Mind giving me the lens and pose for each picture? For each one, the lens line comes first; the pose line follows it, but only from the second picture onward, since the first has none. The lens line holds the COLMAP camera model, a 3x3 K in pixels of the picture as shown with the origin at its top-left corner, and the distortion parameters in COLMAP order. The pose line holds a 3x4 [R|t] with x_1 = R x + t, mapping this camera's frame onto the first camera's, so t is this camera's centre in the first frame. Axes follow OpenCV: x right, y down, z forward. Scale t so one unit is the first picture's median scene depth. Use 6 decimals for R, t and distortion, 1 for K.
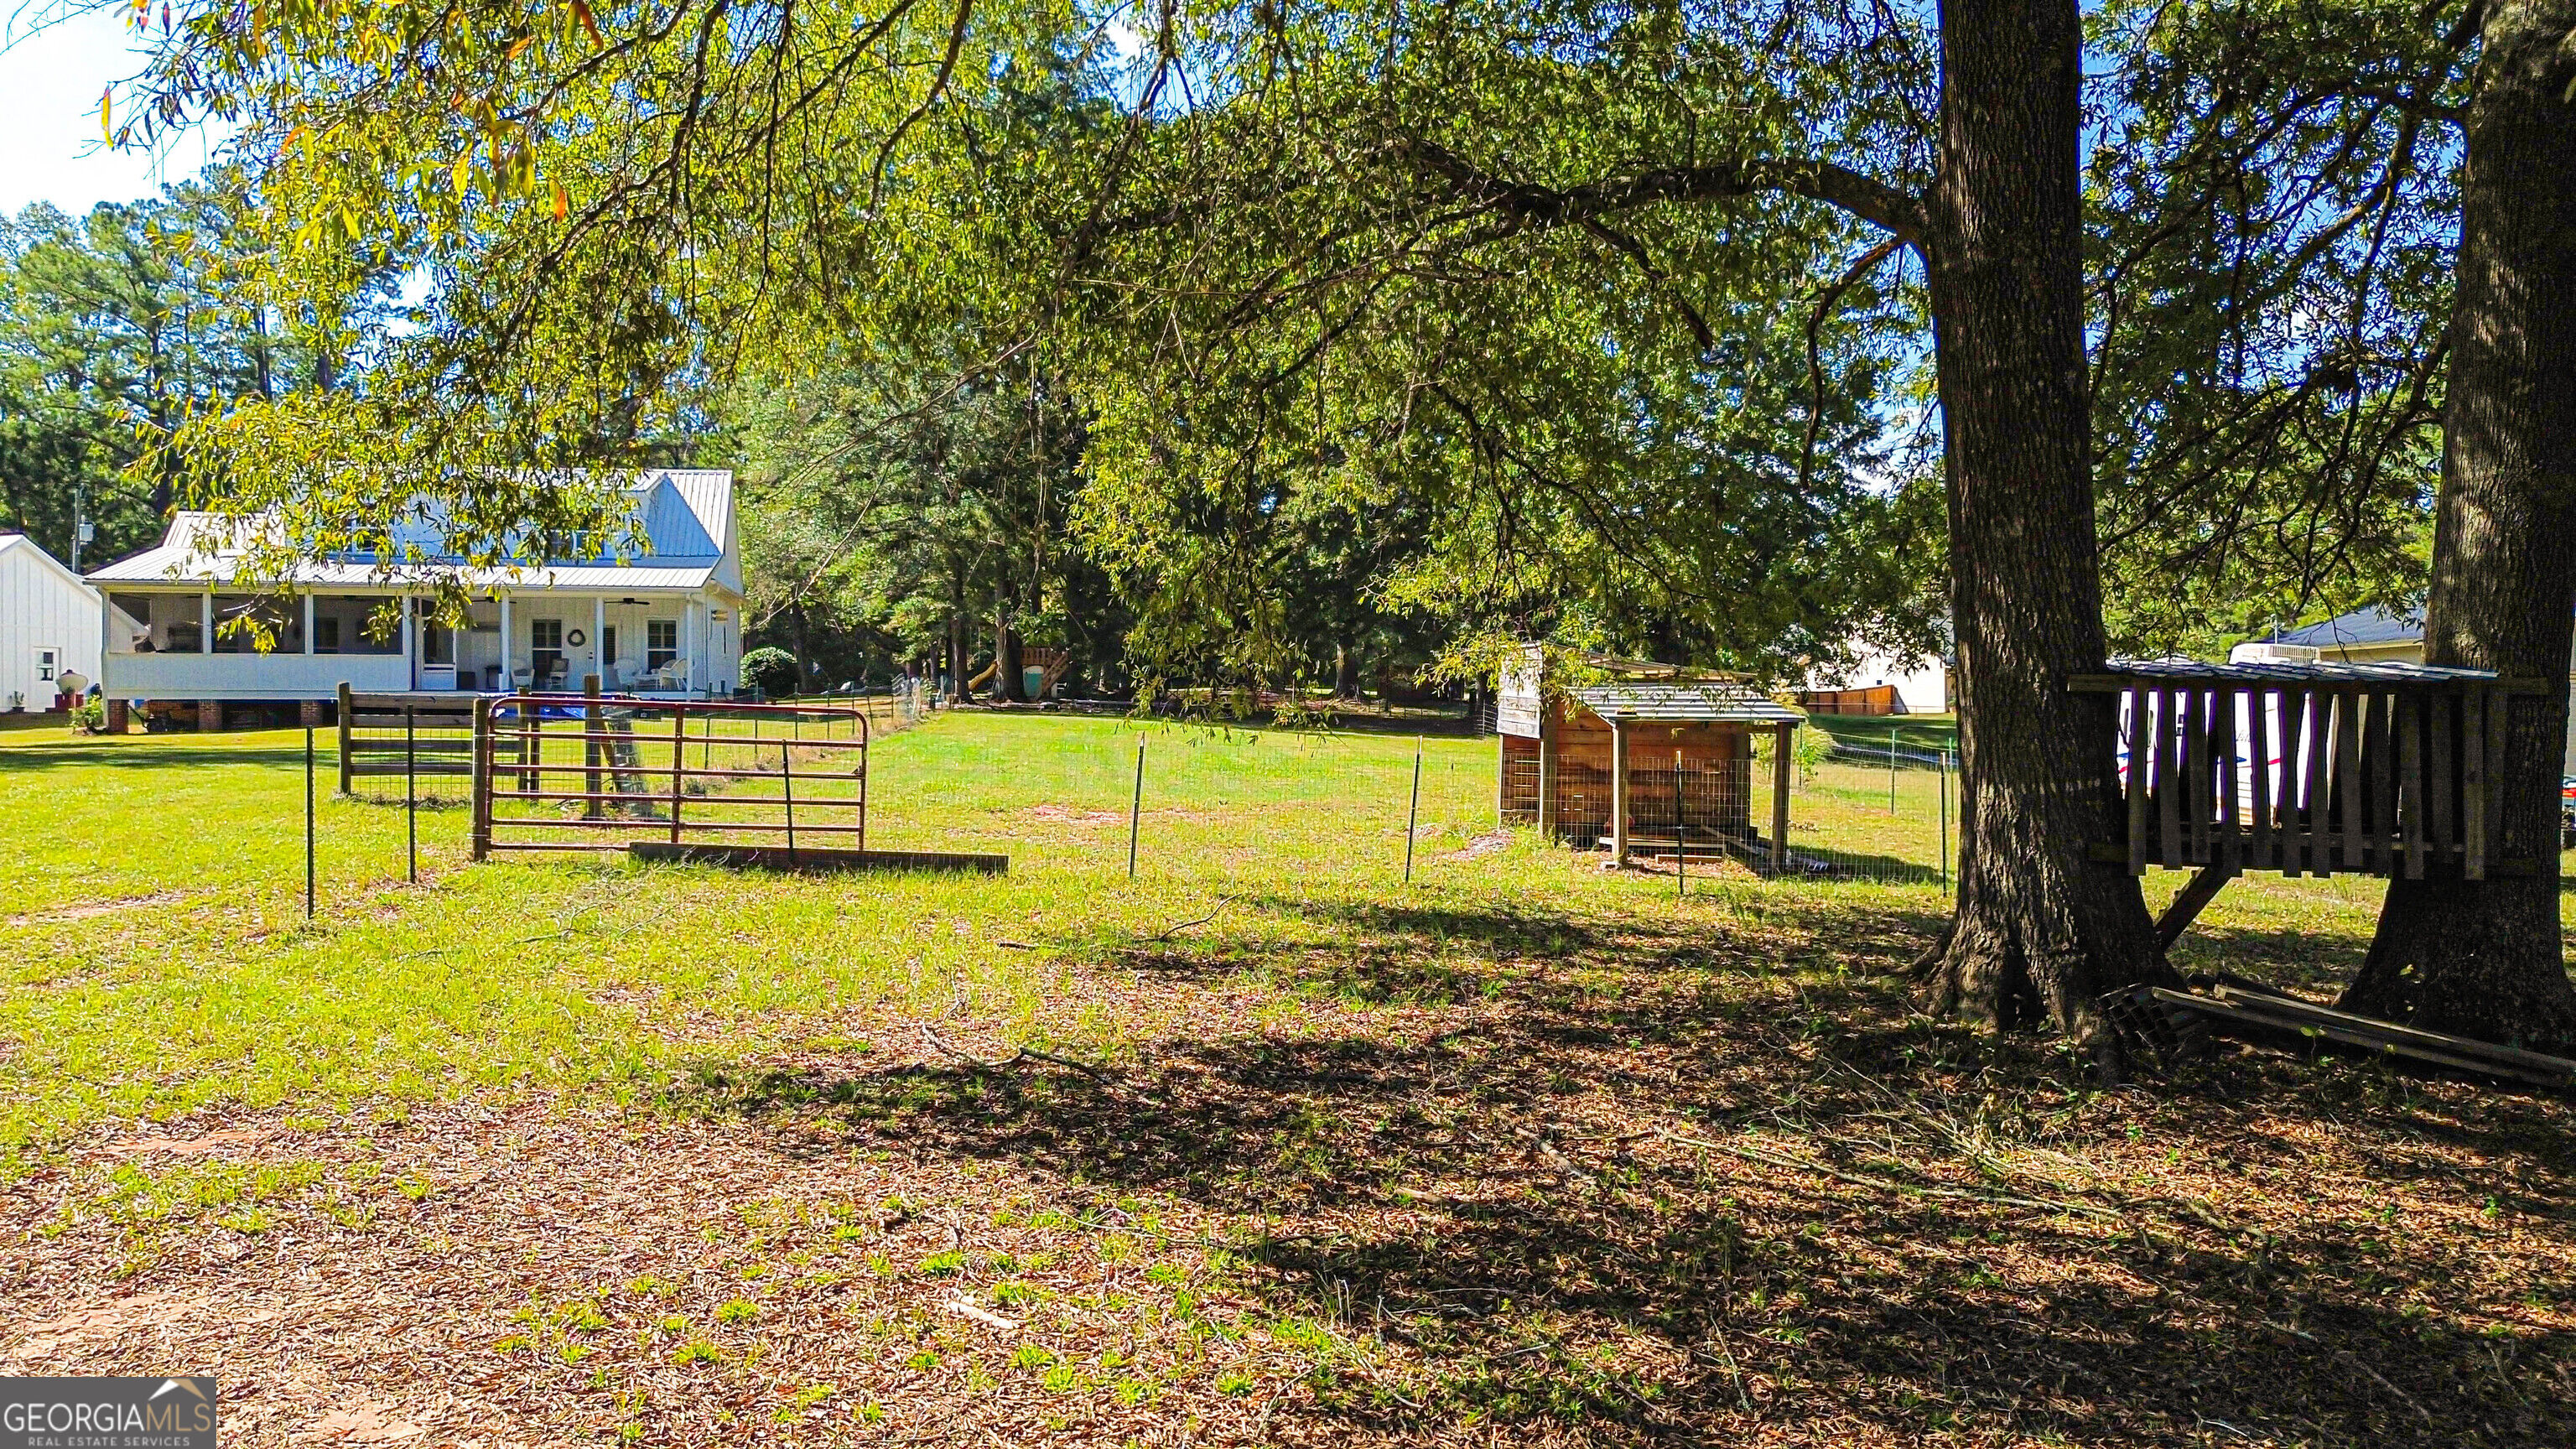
lens RADIAL K [[1837.1, 0, 1284.8], [0, 1837.1, 722.8], [0, 0, 1]] dist [0.055519, -0.054624]
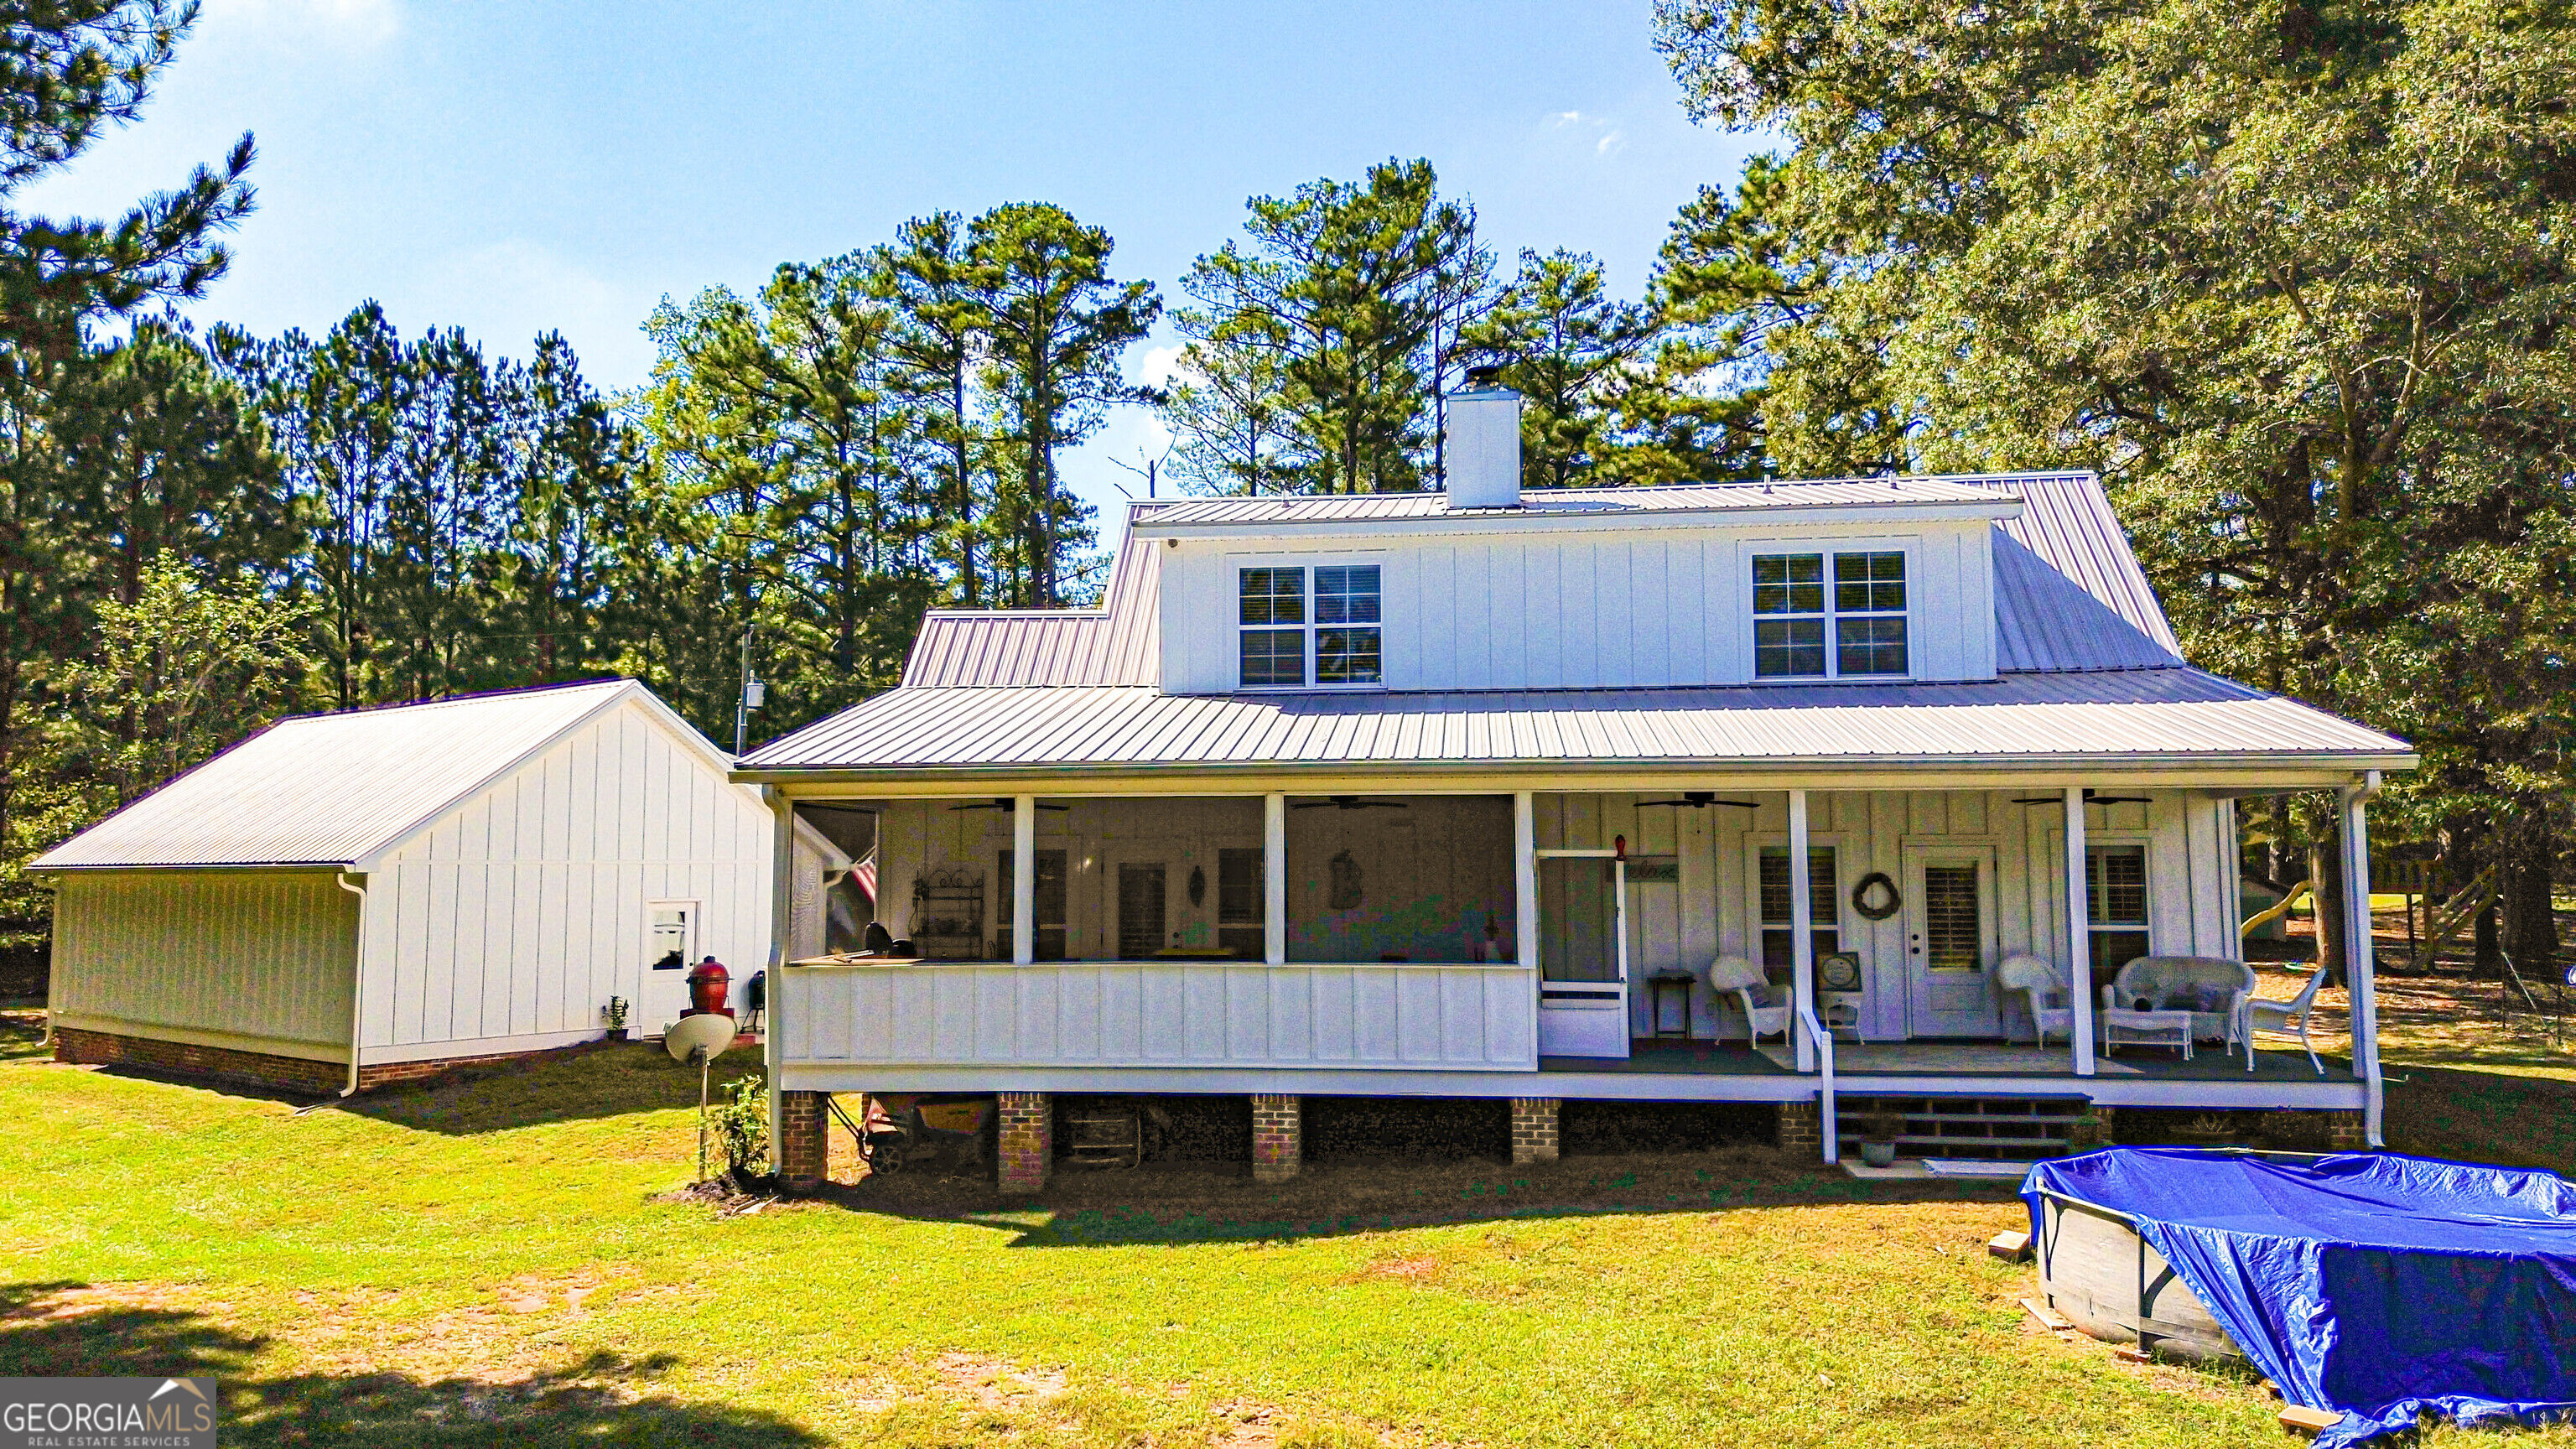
lens RADIAL K [[1837.1, 0, 1284.8], [0, 1837.1, 714.0], [0, 0, 1]] dist [0.055519, -0.054624]
pose [[0.956955, -0.028115, -0.288870, -0.385416], [0.001763, 0.995842, -0.091082, -0.048305], [0.290230, 0.086652, 0.953026, 0.605746]]
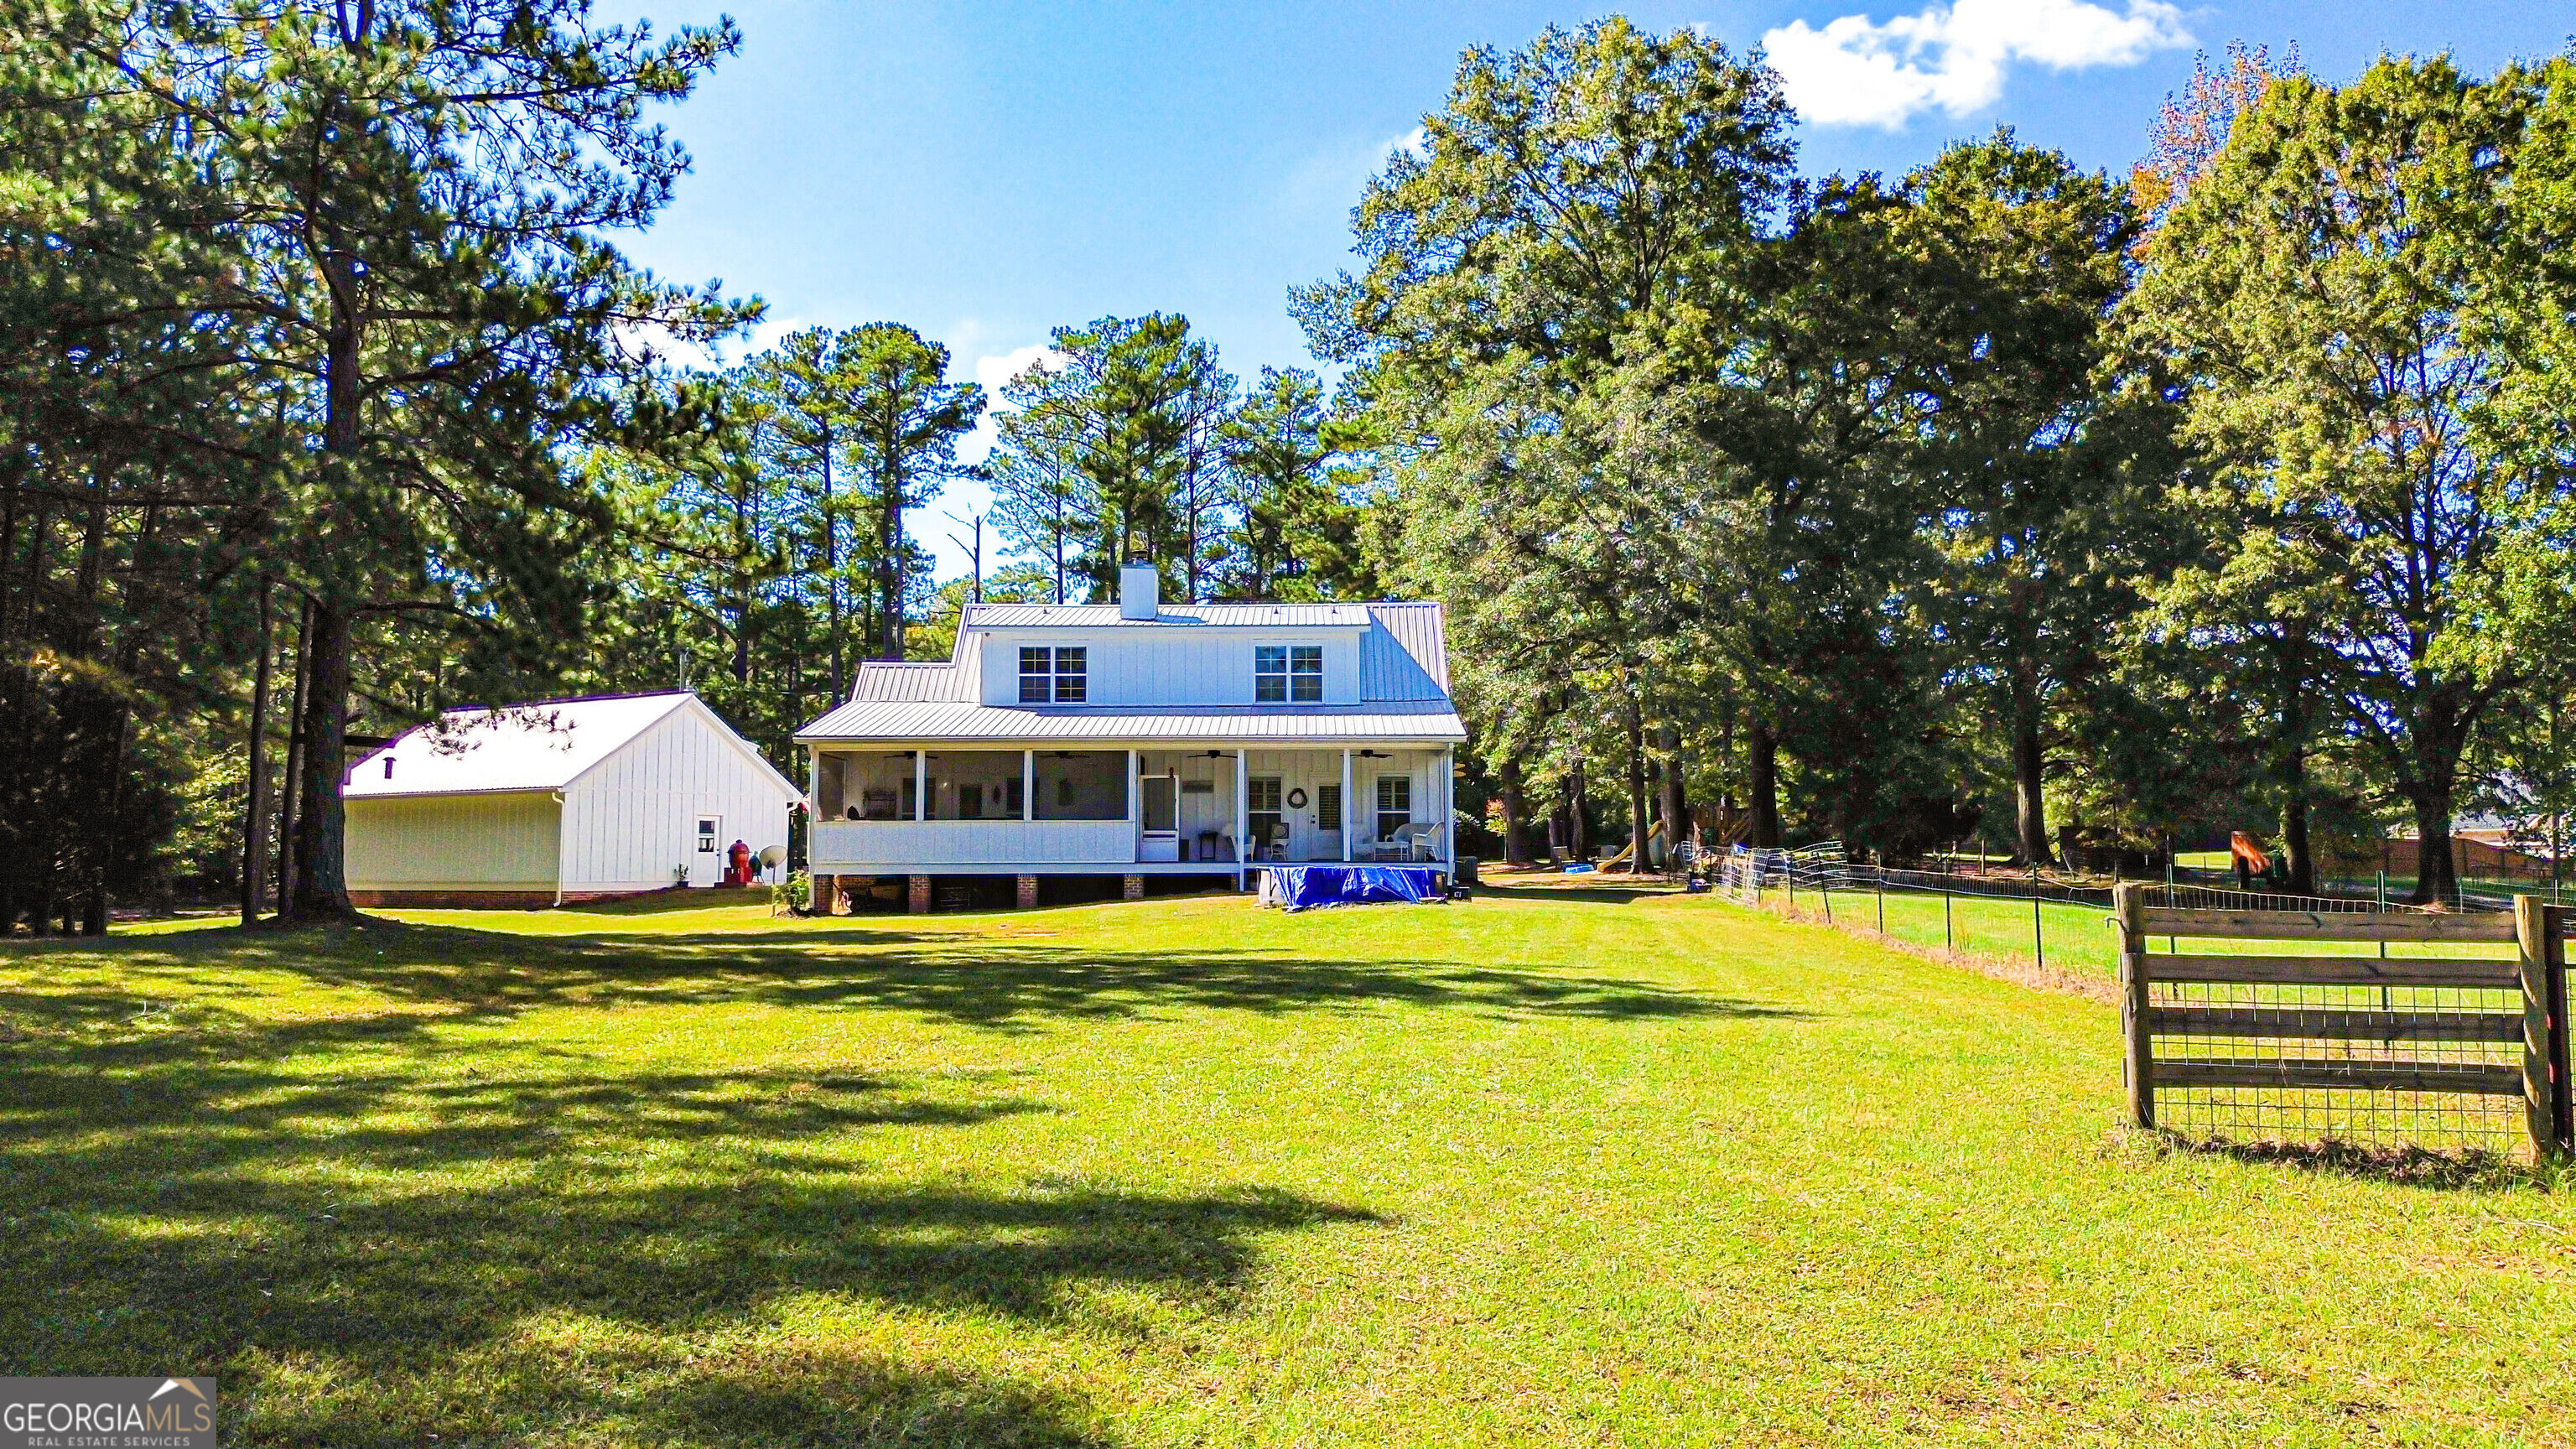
lens RADIAL K [[1837.1, 0, 1289.9], [0, 1837.1, 719.4], [0, 0, 1]] dist [0.055519, -0.054624]
pose [[0.980661, -0.017486, -0.194930, -0.220787], [0.000183, 0.996082, -0.088430, -0.007680], [0.195713, 0.086684, 0.976823, 0.176397]]
